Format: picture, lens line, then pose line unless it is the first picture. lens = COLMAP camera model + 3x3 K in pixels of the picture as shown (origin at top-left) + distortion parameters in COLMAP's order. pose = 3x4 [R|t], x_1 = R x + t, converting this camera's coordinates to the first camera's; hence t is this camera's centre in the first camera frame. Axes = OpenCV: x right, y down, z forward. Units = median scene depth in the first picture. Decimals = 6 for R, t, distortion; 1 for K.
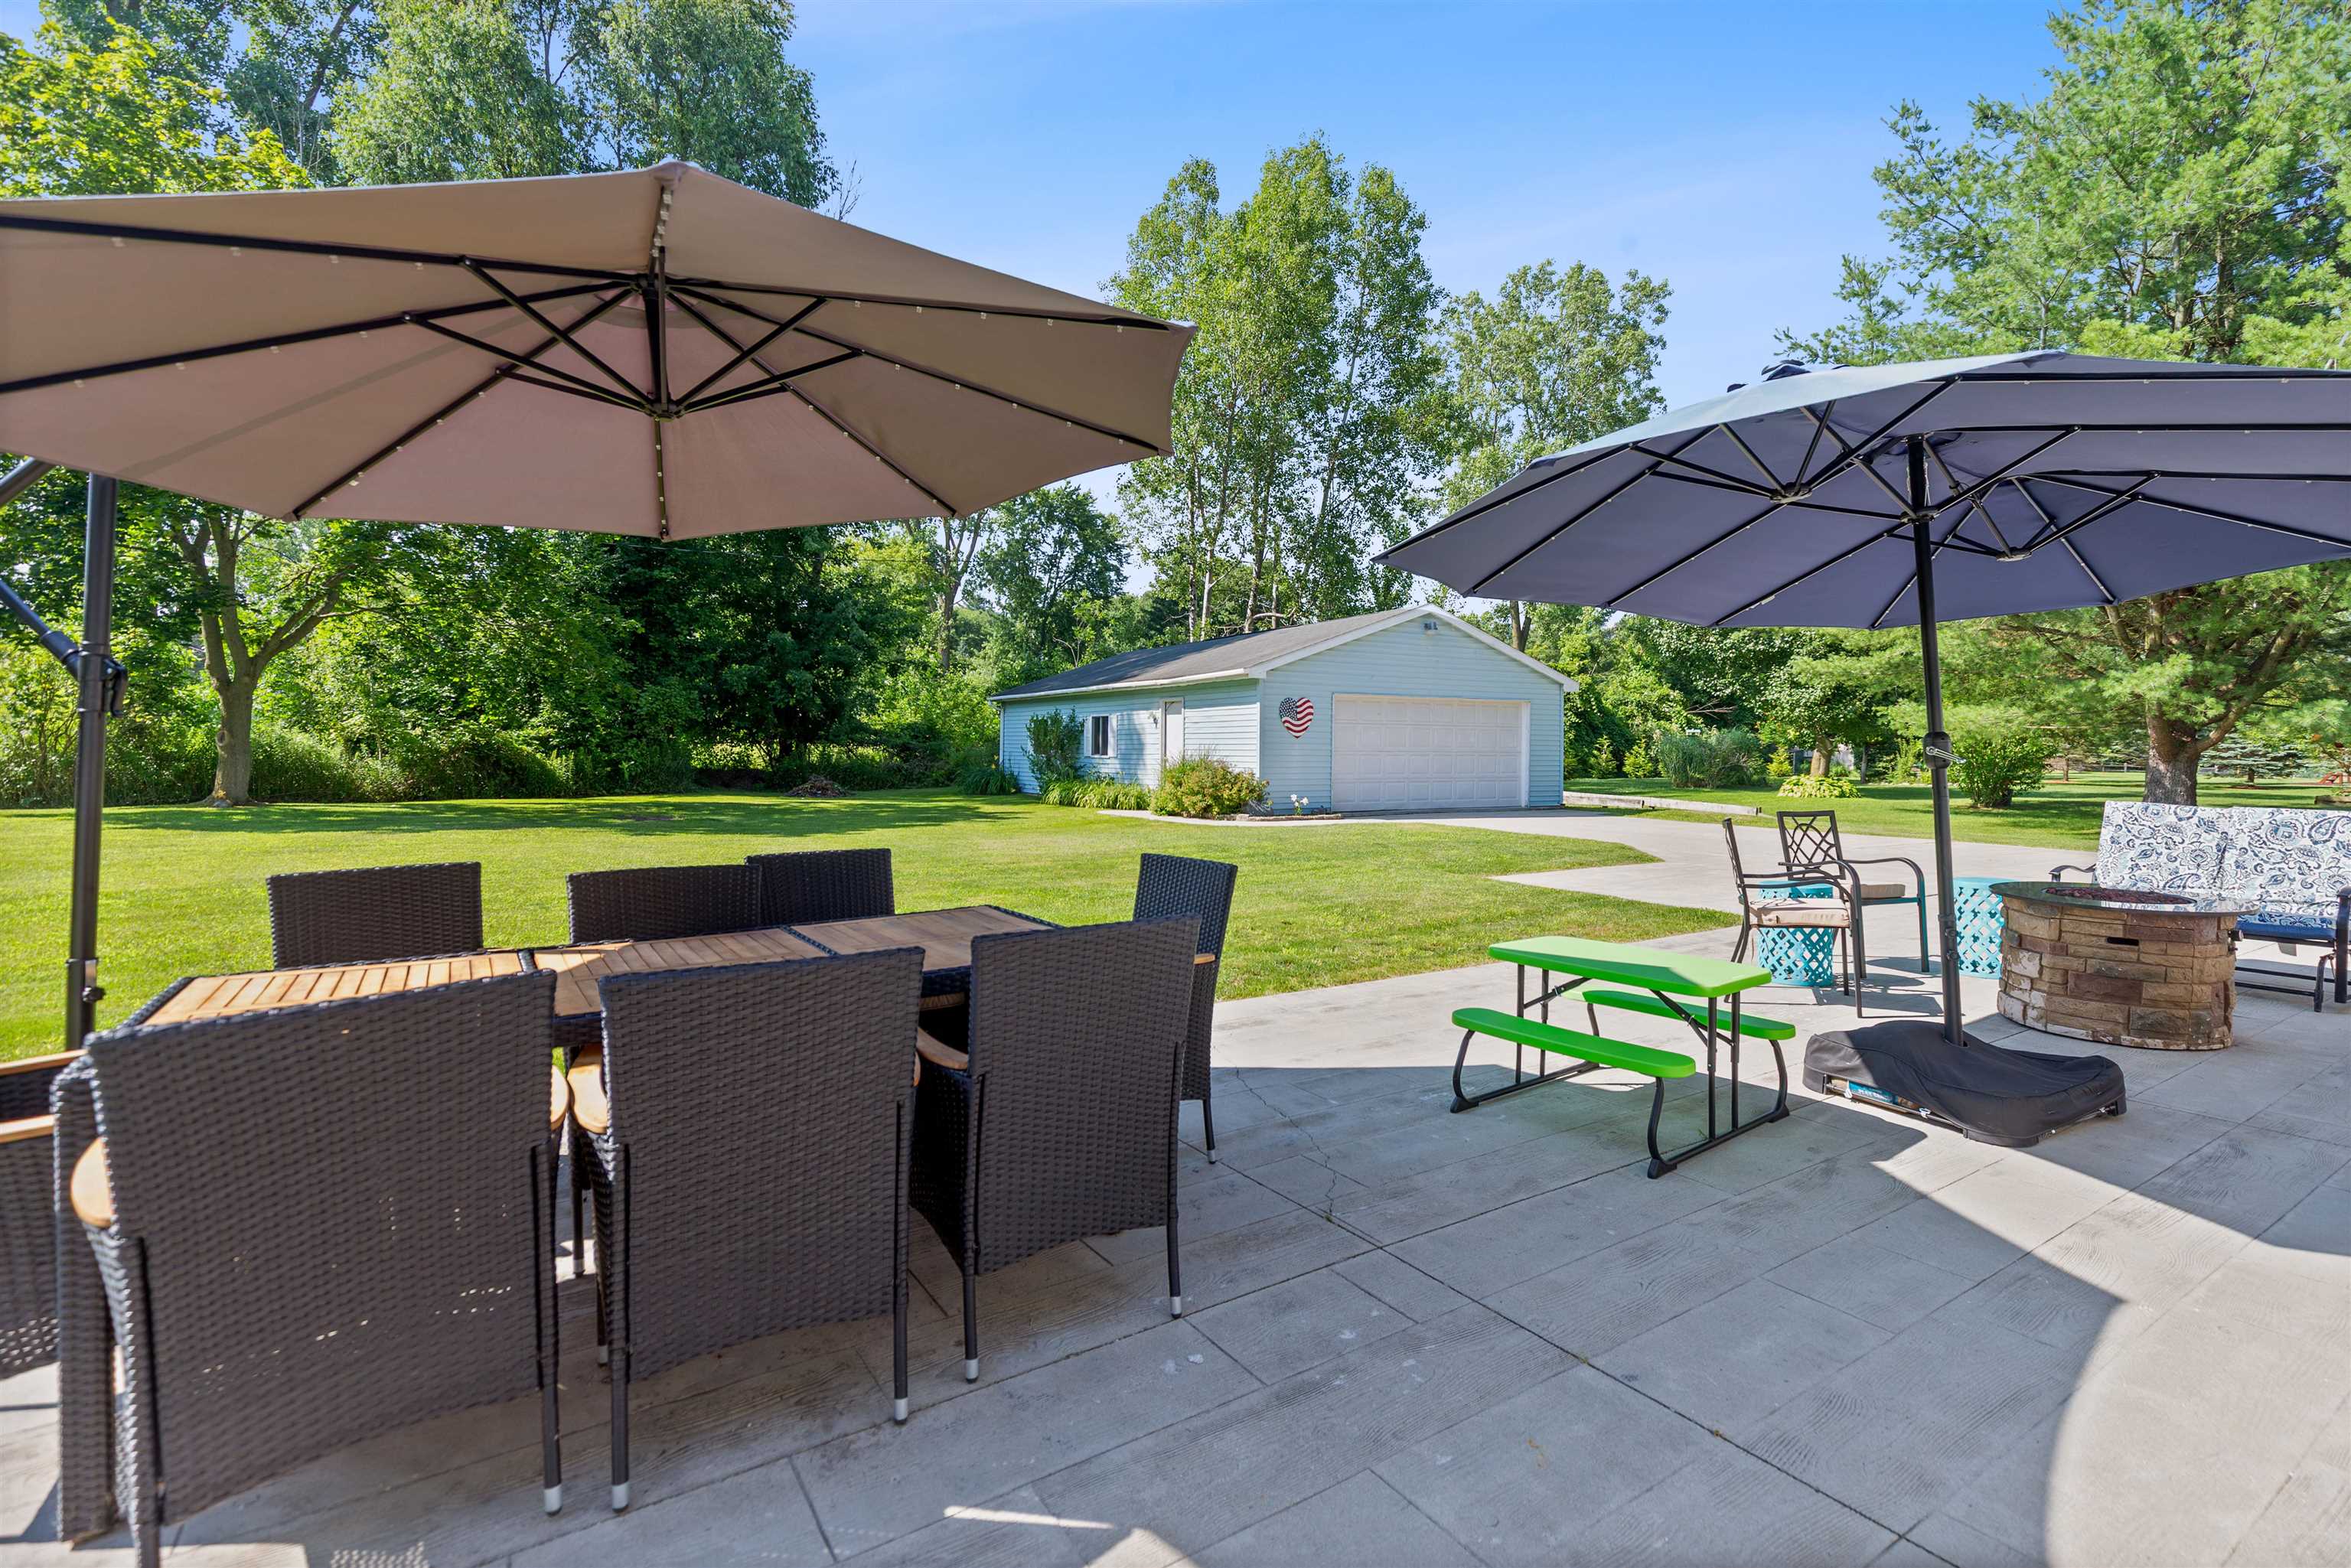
lens RADIAL K [[1071.7, 0, 1180.6], [0, 1071.7, 783.7], [0, 0, 1]] dist [0.005501, -0.000641]
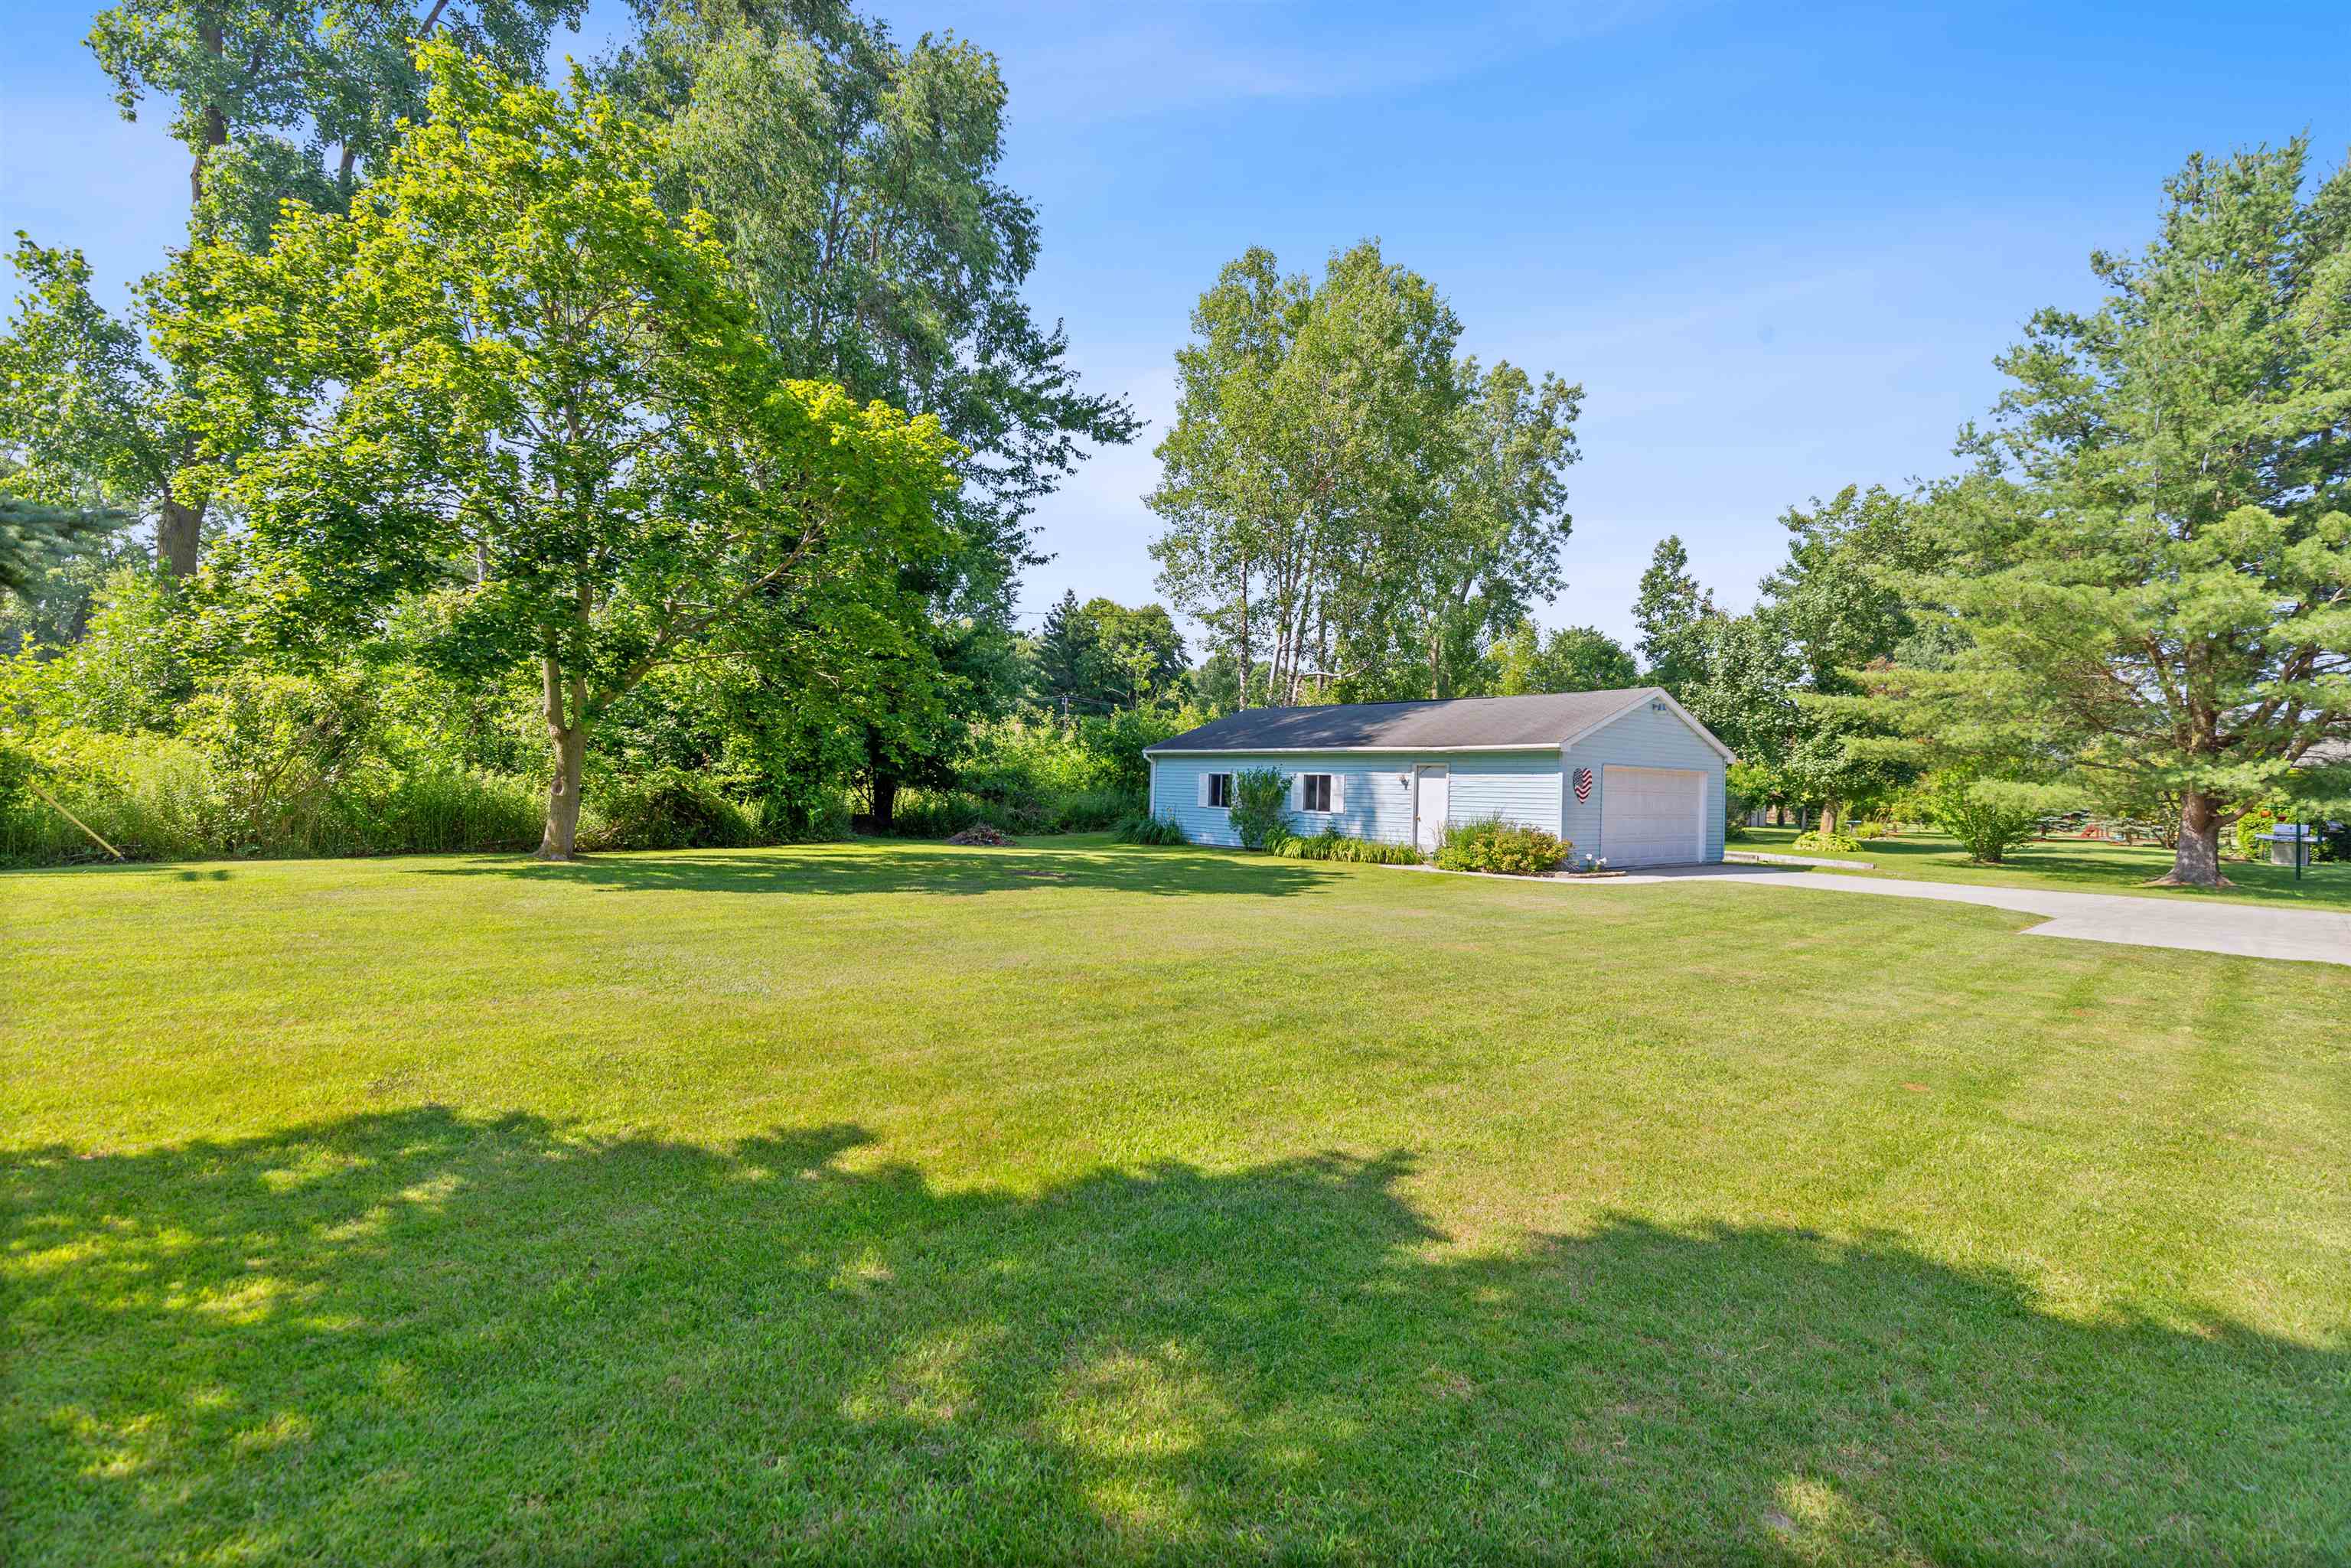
lens RADIAL K [[1071.7, 0, 1166.1], [0, 1071.7, 784.4], [0, 0, 1]] dist [0.005501, -0.000641]
pose [[0.982773, 0.017122, 0.184020, -0.409974], [-0.011200, 0.999387, -0.033172, -0.015610], [-0.184475, 0.030539, 0.982363, -0.031562]]
